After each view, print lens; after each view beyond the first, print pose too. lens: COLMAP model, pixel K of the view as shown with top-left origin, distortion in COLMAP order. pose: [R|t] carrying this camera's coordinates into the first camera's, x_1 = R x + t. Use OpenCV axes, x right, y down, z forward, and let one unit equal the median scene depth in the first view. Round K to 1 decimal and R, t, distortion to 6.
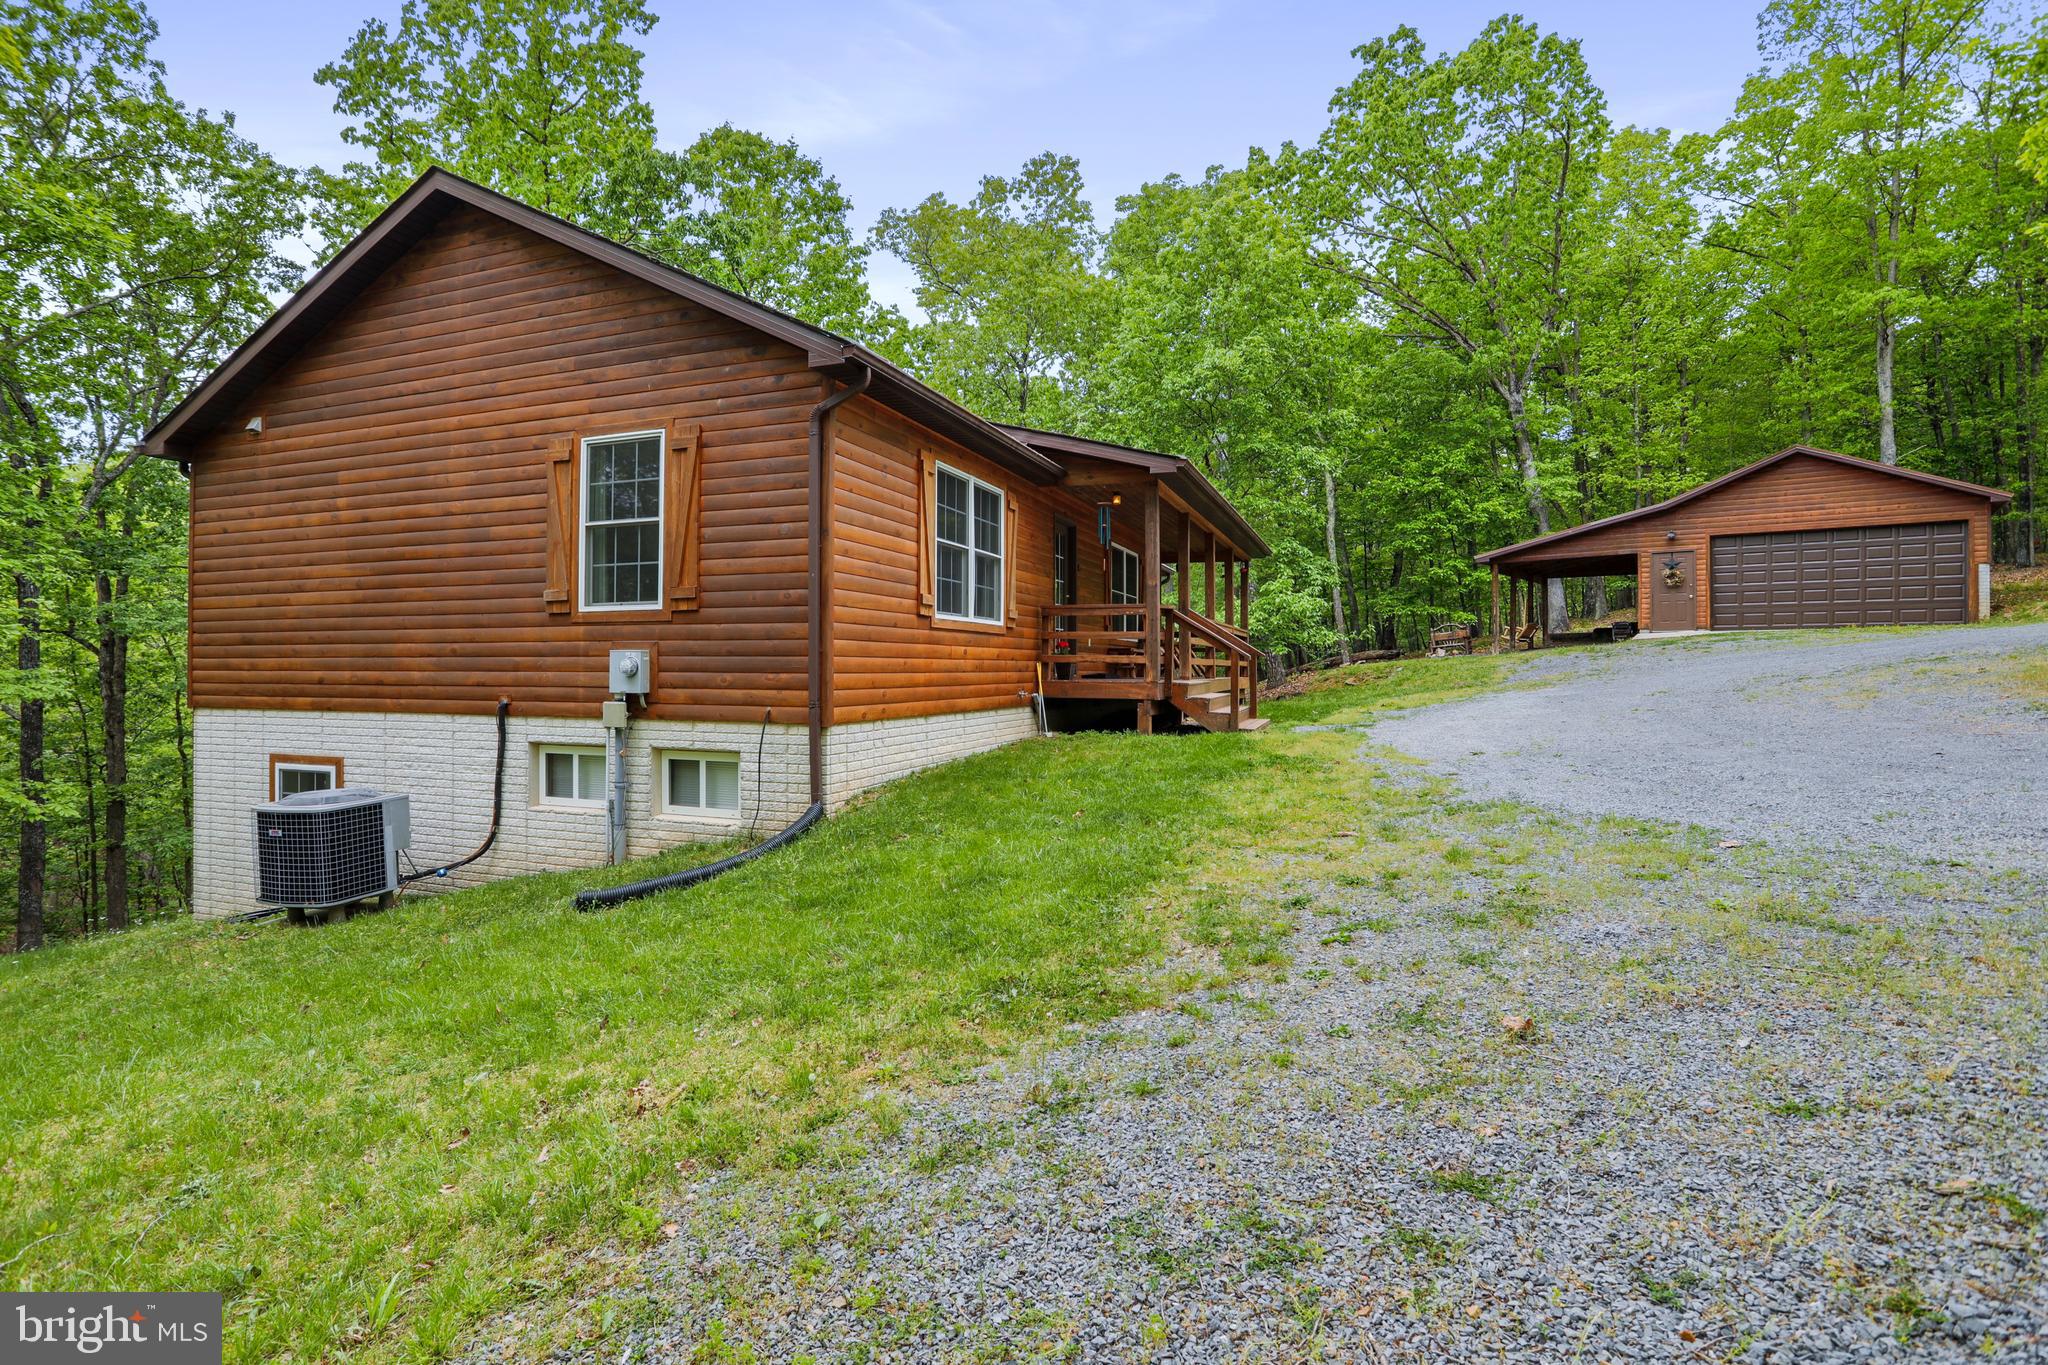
lens RADIAL K [[1011.3, 0, 1015.6], [0, 1011.3, 677.1], [0, 0, 1]] dist [-0.077221, 0.033017]
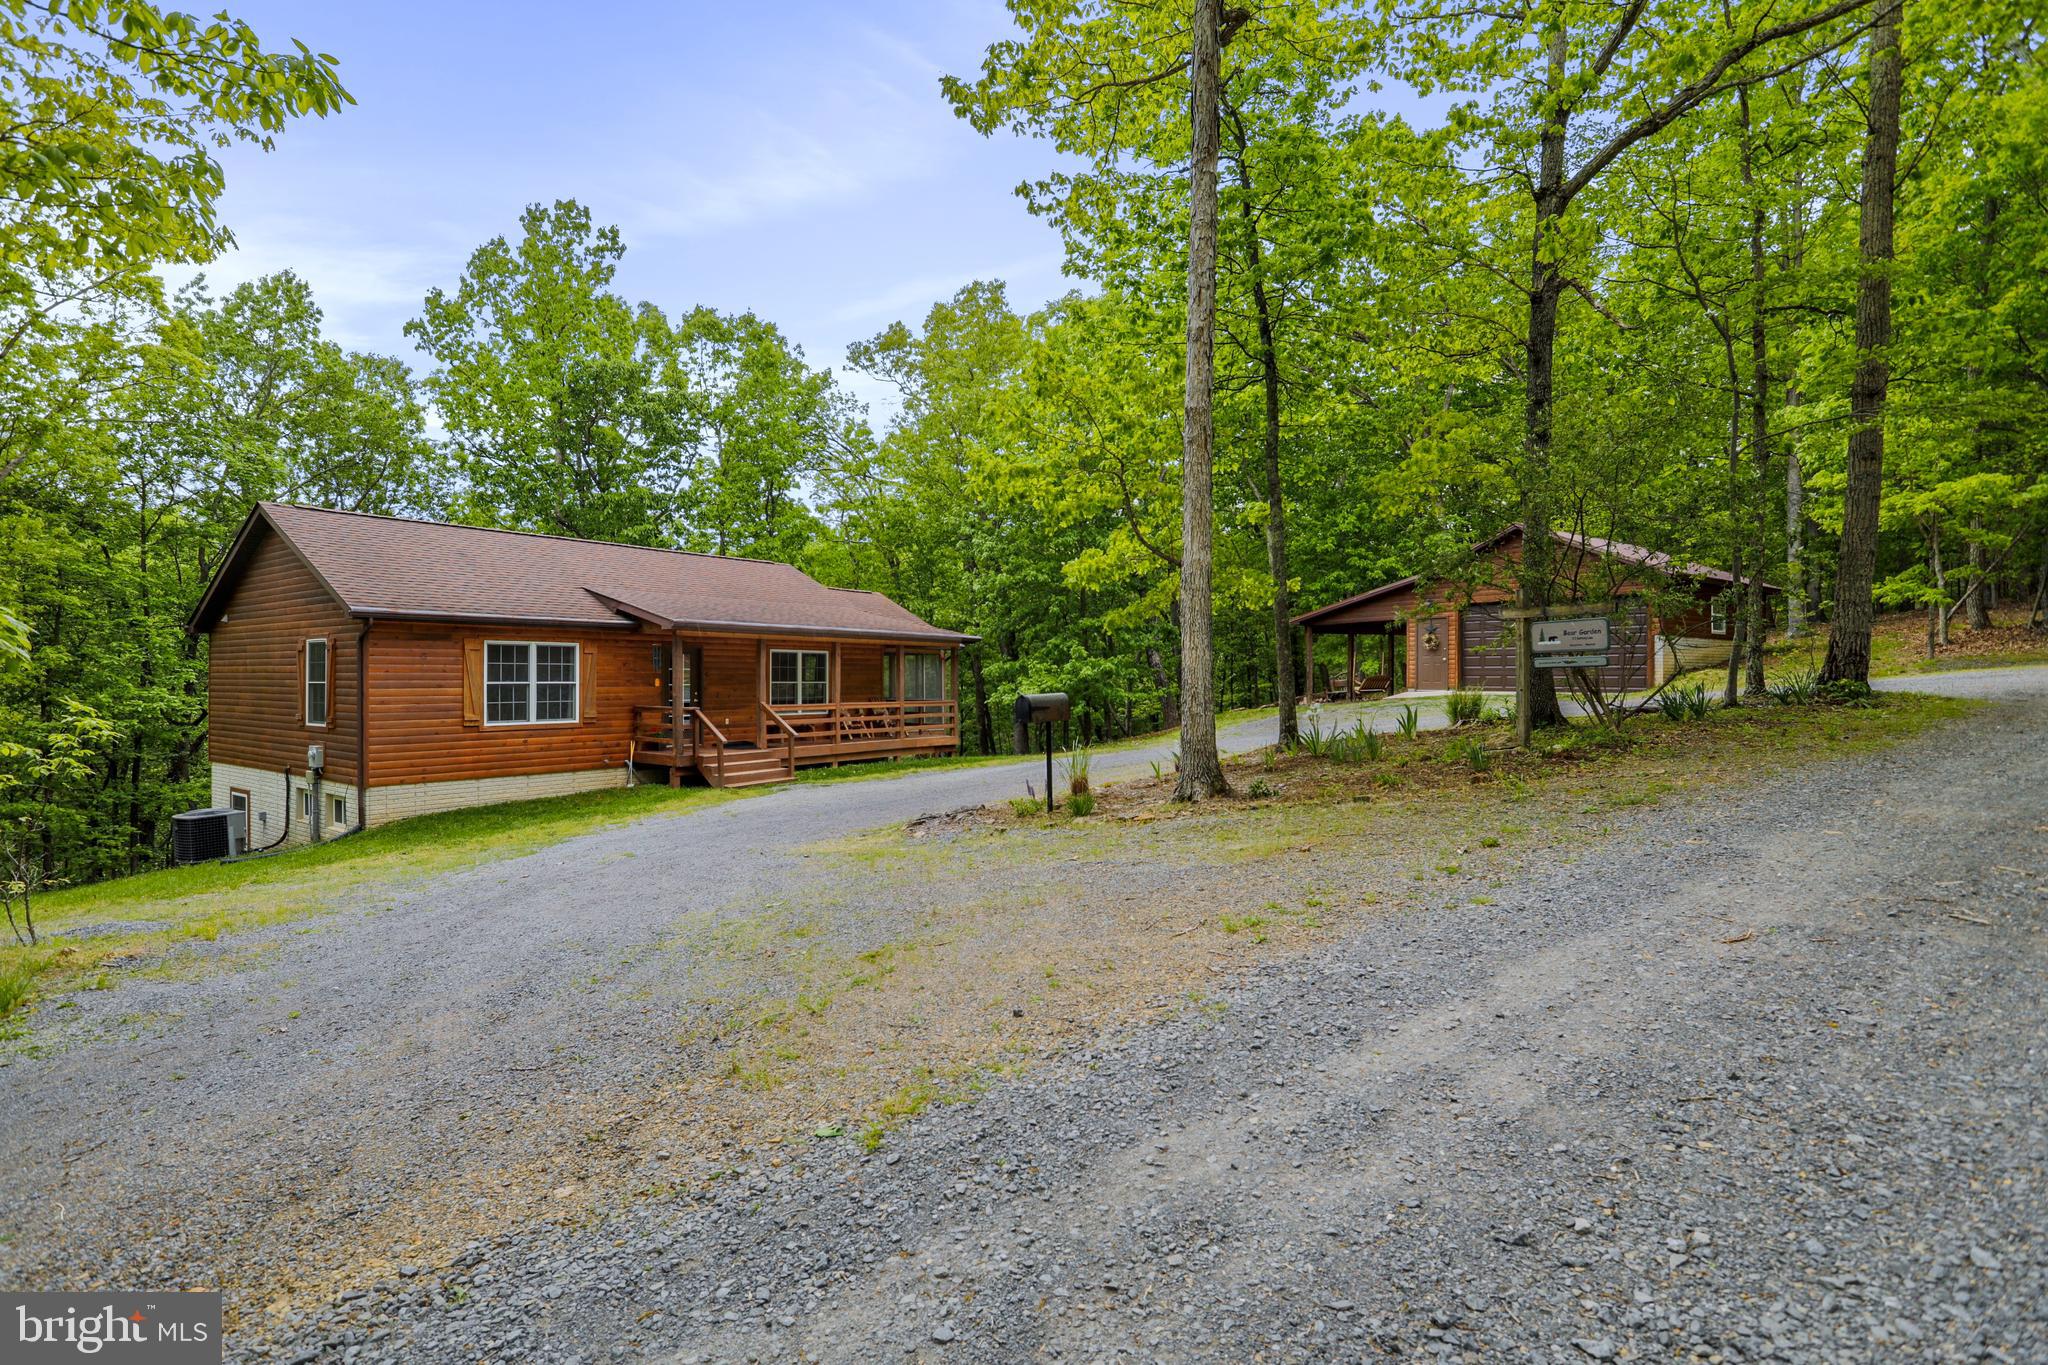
lens RADIAL K [[979.8, 0, 973.2], [0, 979.8, 684.4], [0, 0, 1]] dist [-0.015946, 0.000068]
pose [[0.956719, 0.001096, -0.291013, 1.248523], [-0.001894, 0.999995, -0.002461, -0.126594], [0.291009, 0.002906, 0.956716, -0.439325]]
